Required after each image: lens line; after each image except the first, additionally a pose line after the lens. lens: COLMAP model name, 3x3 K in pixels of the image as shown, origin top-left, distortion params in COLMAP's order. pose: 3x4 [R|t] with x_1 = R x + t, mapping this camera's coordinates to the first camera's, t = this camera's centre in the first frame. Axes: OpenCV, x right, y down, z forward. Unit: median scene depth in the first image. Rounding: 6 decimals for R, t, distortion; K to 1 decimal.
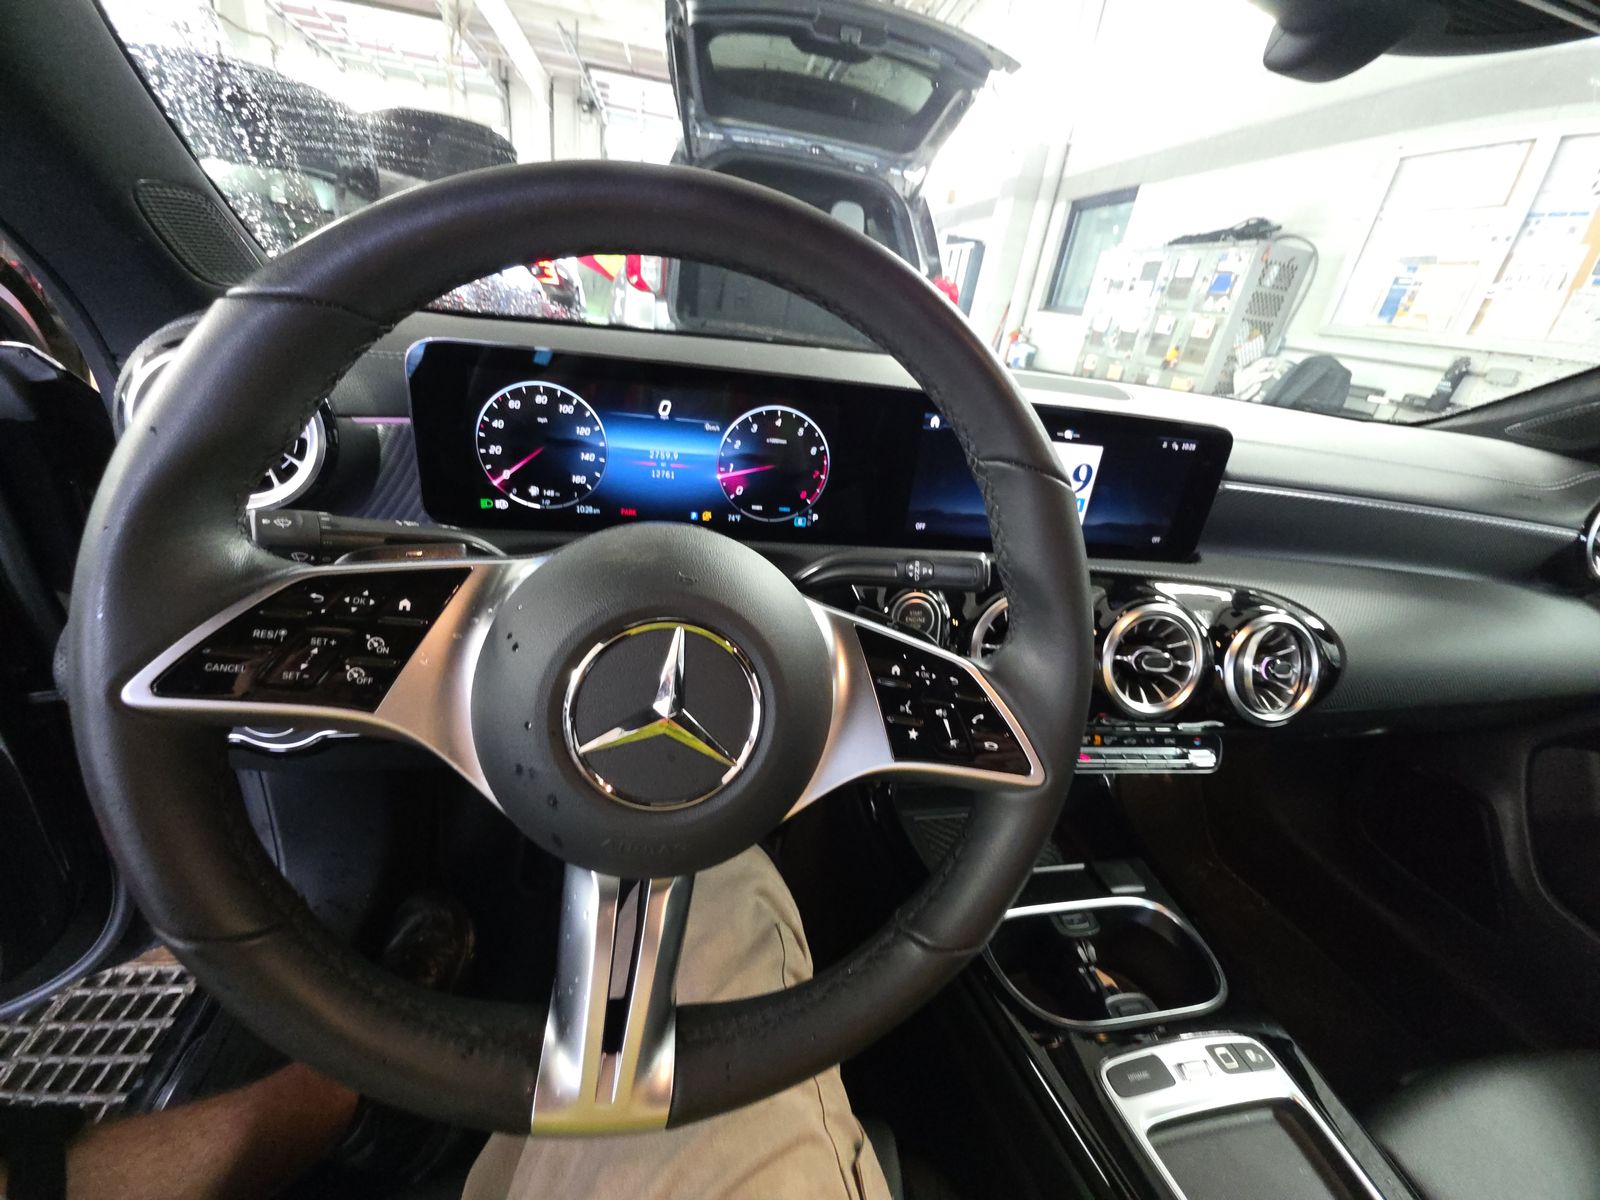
lens RADIAL K [[637.8, 0, 807.3], [0, 637.8, 597.5], [0, 0, 1]] dist [0.001616, -0.005500]
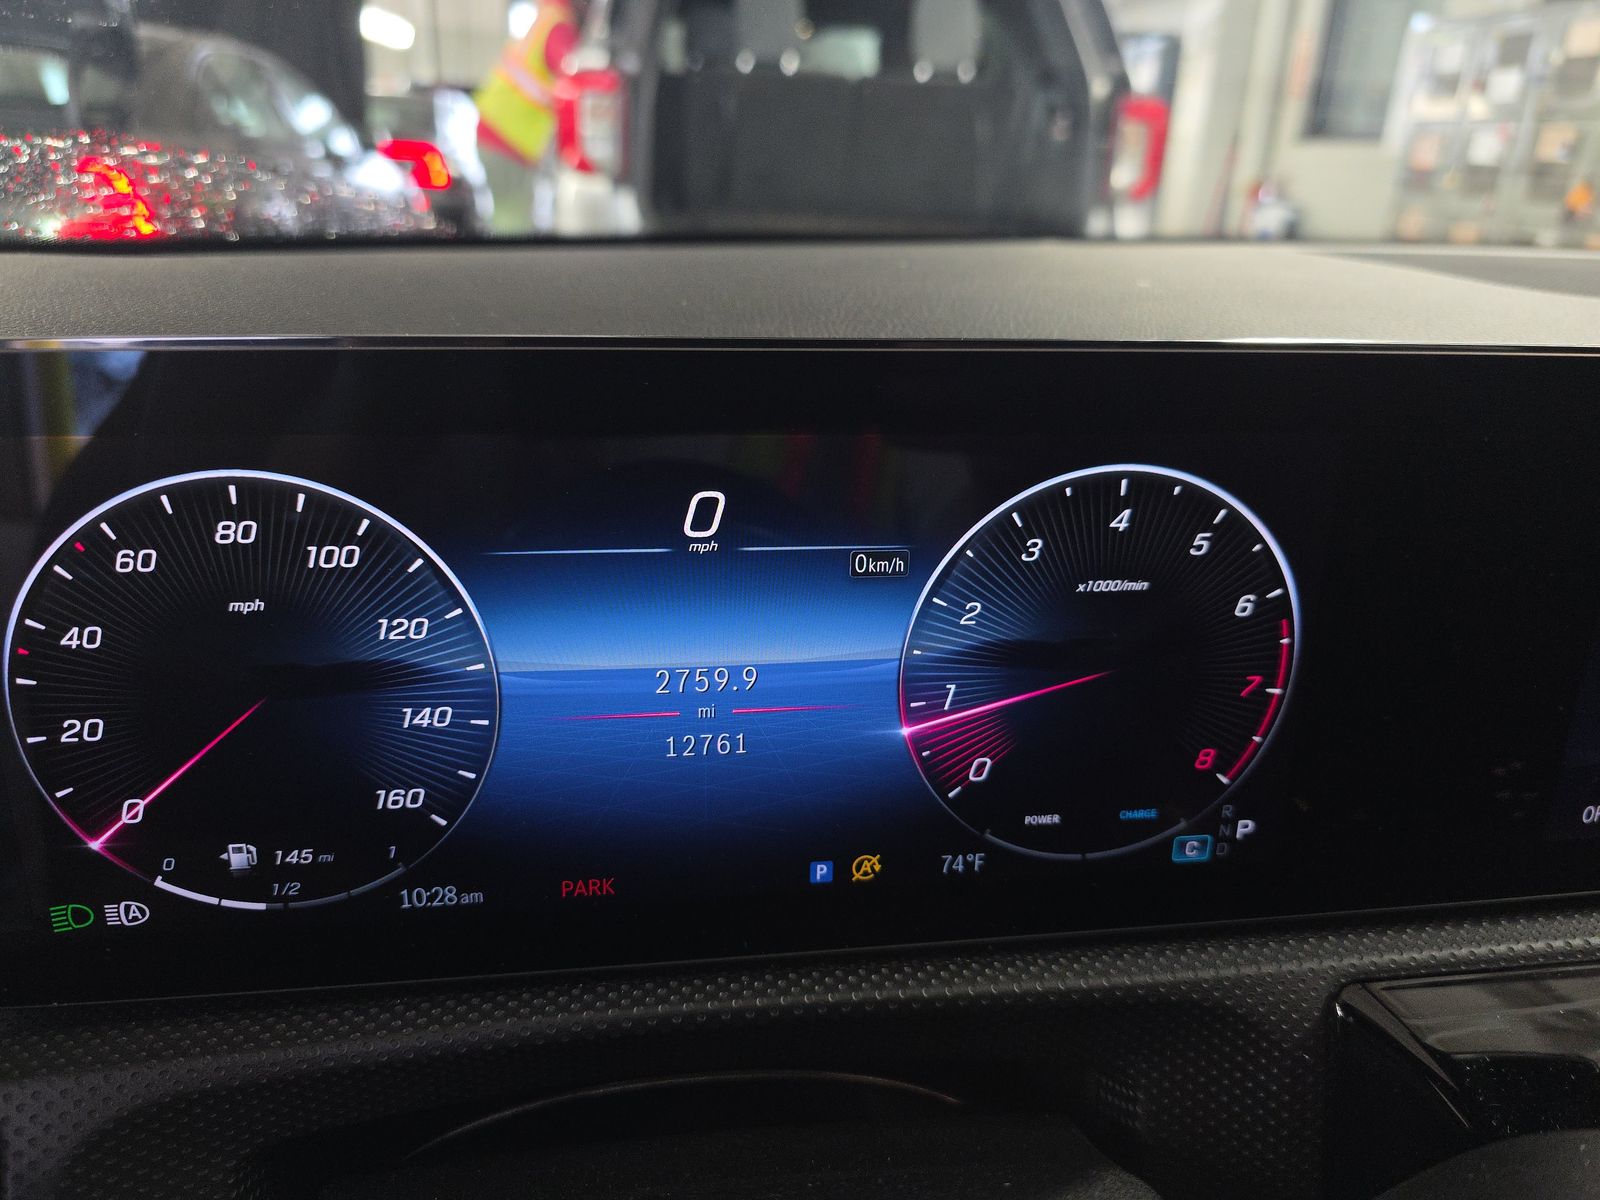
lens RADIAL K [[1097.2, 0, 793.9], [0, 1097.2, 588.1], [0, 0, 1]] dist [-0.014514, -0.011568]
pose [[0.993961, -0.072122, -0.082706, -0.147105], [0.065663, 0.994763, -0.078329, -0.222408], [0.087922, 0.072425, 0.993491, 0.543004]]
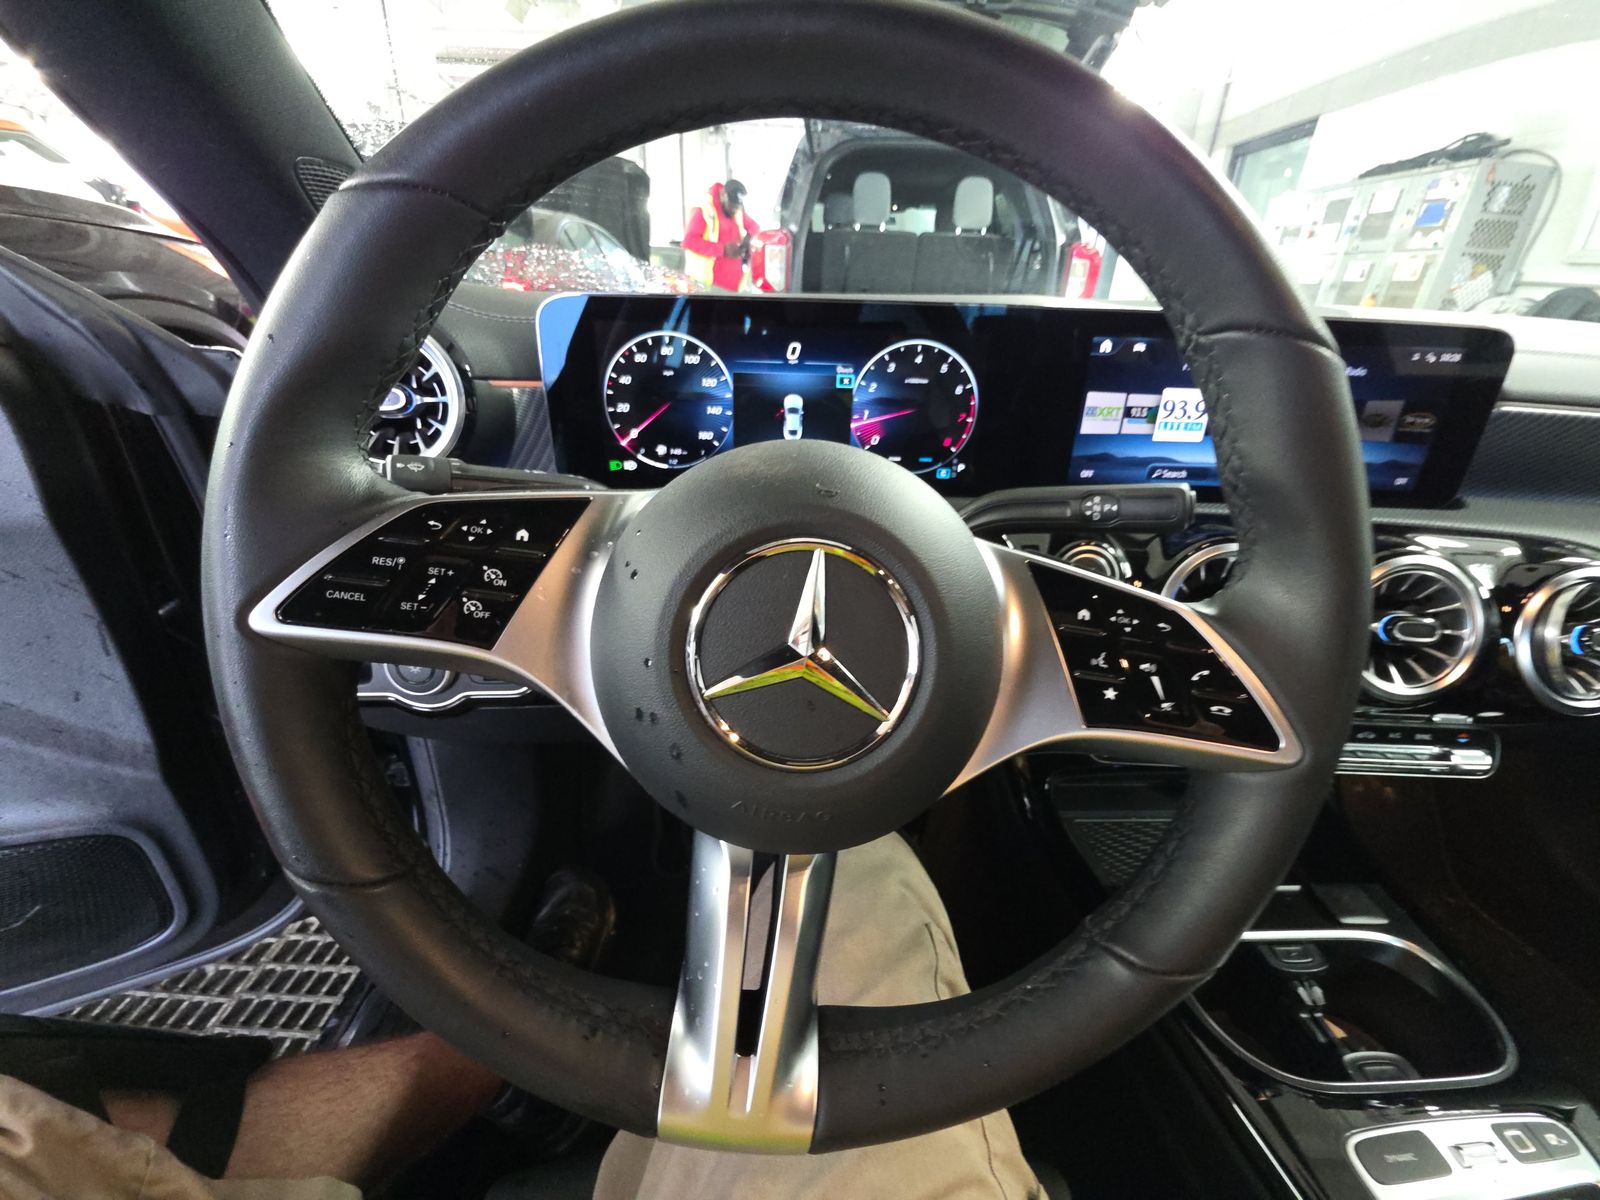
lens RADIAL K [[637.8, 0, 805.8], [0, 637.8, 600.6], [0, 0, 1]] dist [0.001616, -0.005500]
pose [[0.980469, -0.012371, -0.196286, -0.029592], [0.012185, 0.999923, -0.002153, 0.062080], [0.196298, -0.000281, 0.980544, 0.100464]]
